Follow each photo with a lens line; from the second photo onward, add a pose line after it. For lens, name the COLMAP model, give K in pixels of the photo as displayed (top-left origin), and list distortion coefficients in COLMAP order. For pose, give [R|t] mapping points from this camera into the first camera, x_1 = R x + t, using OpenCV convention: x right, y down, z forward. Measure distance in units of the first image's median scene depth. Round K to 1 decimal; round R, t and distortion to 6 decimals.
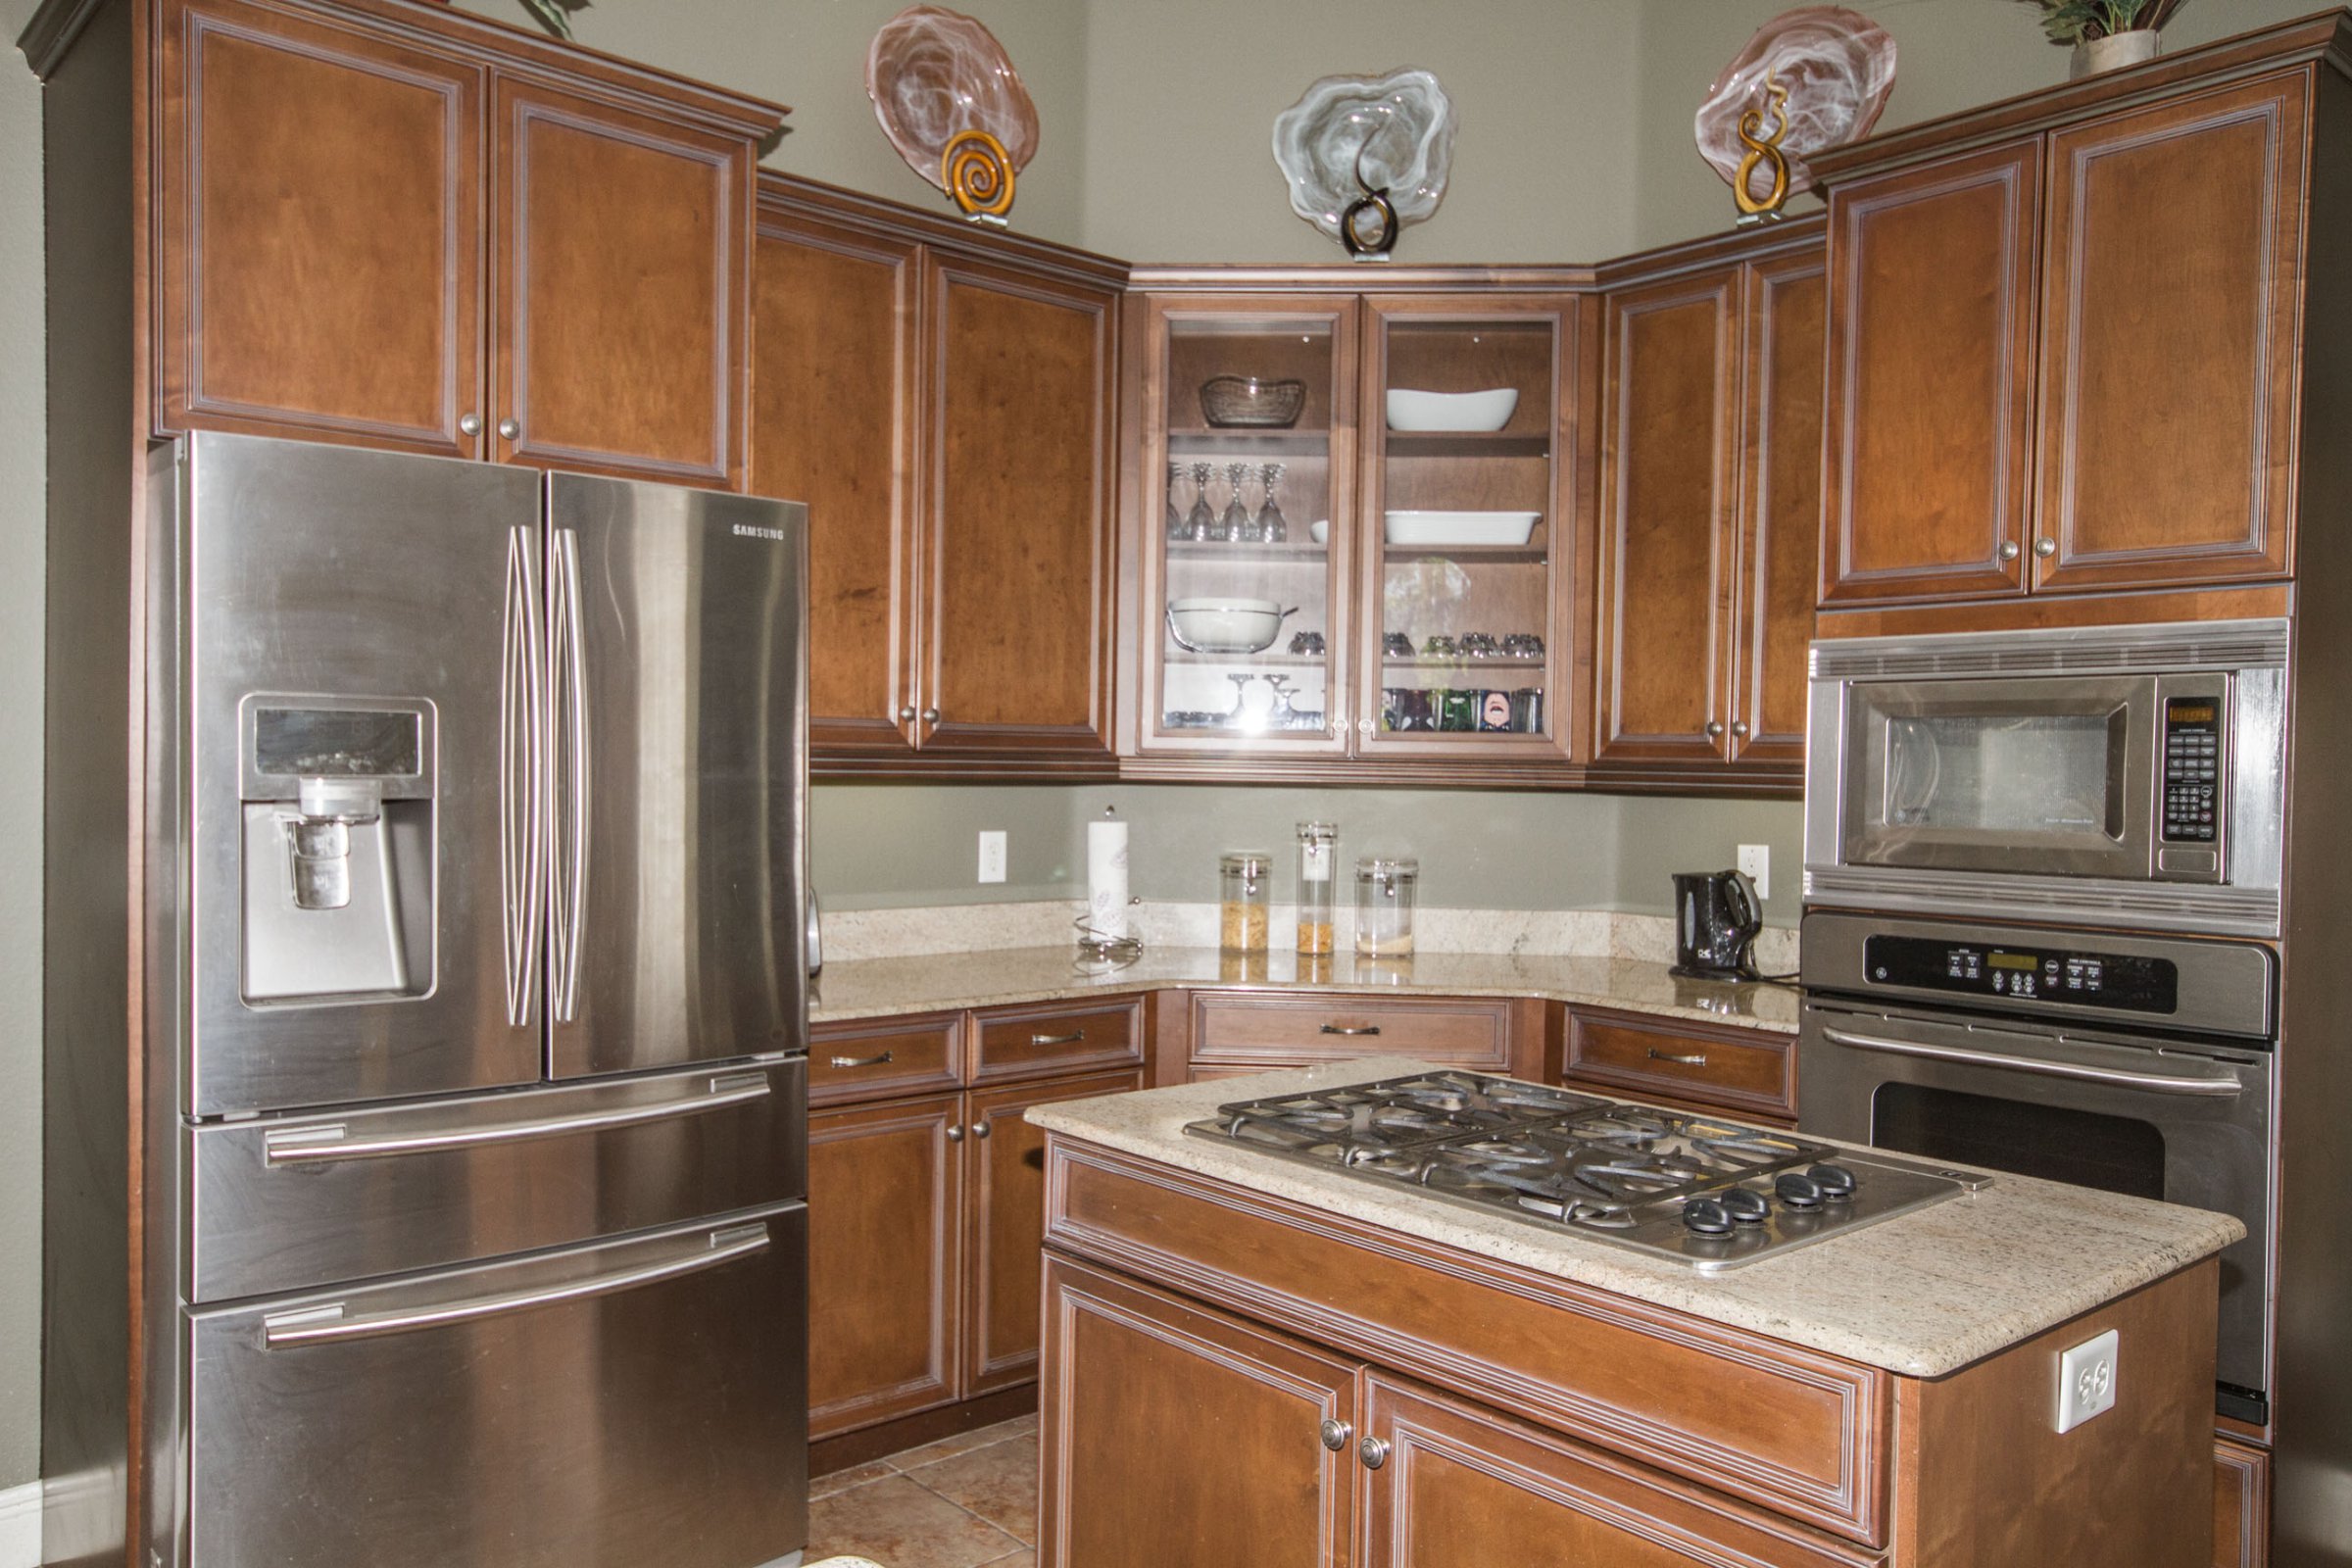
lens RADIAL K [[1724.7, 0, 1172.7], [0, 1724.7, 802.0], [0, 0, 1]] dist [0.003838, 0.032700]
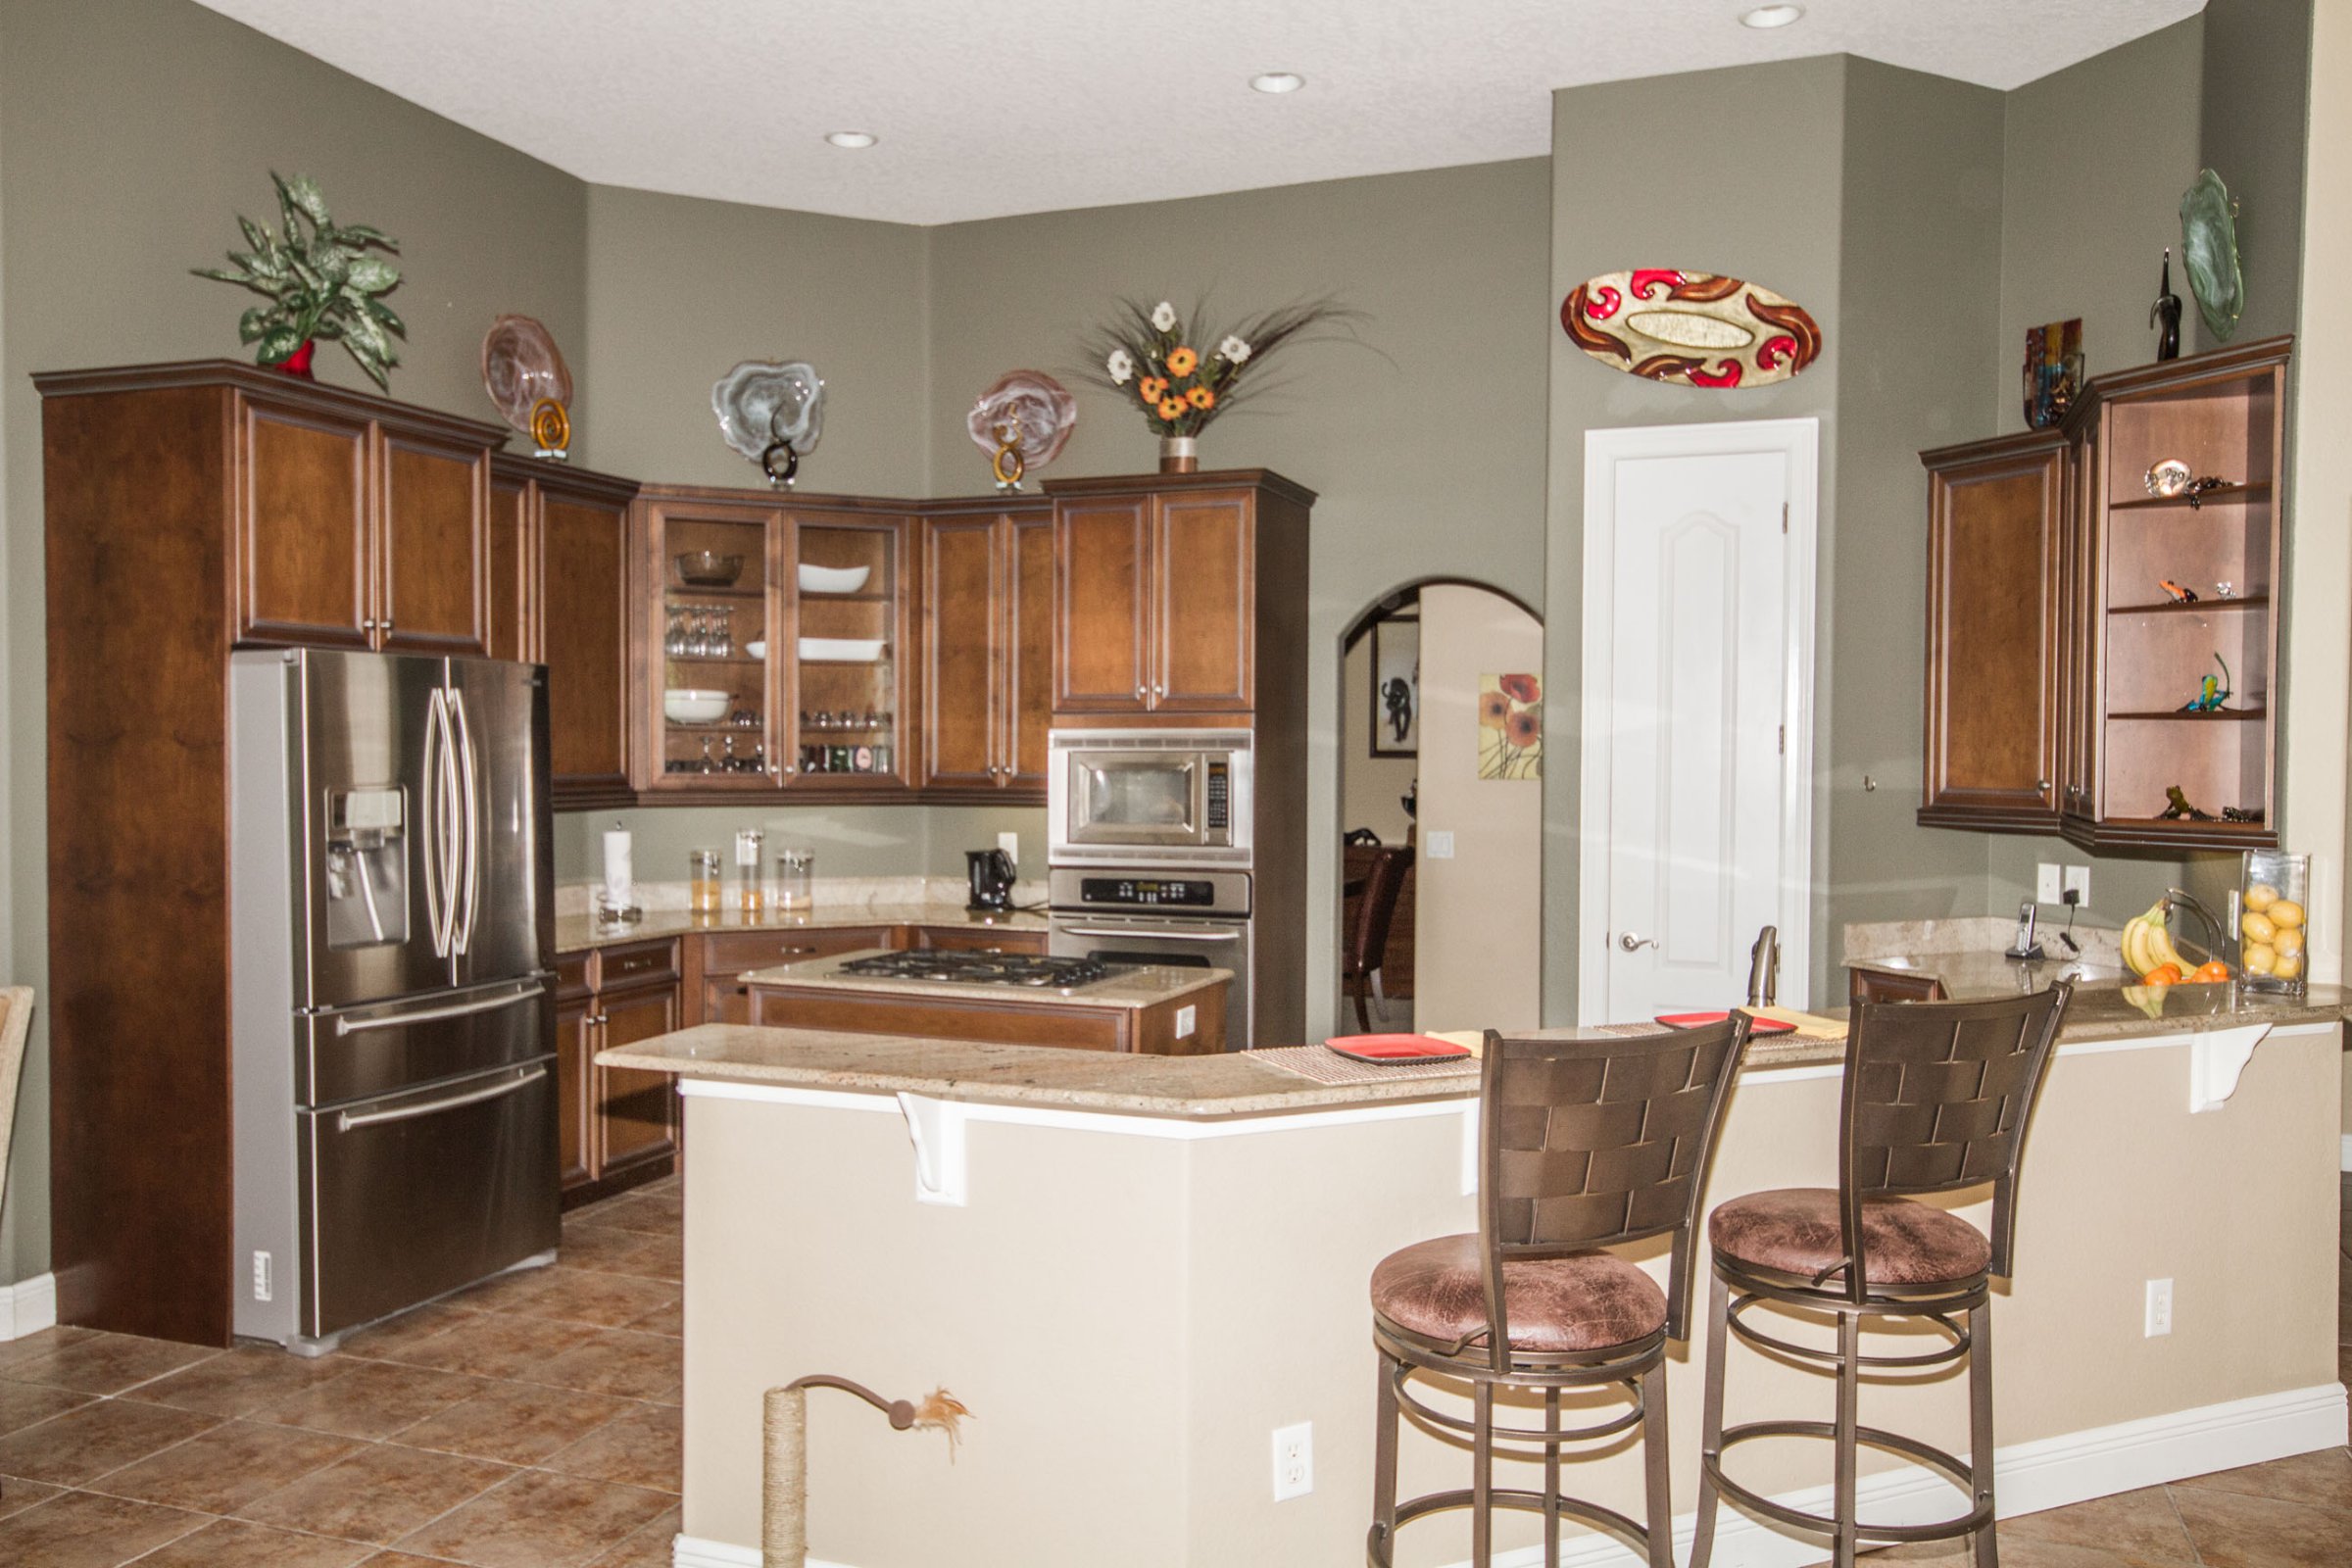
lens RADIAL K [[1724.7, 0, 1172.7], [0, 1724.7, 802.0], [0, 0, 1]] dist [0.003838, 0.032700]
pose [[0.880381, -0.024592, 0.473630, -0.375824], [0.019451, 0.999687, 0.015750, -0.034344], [-0.473869, -0.004654, 0.880583, -0.676678]]
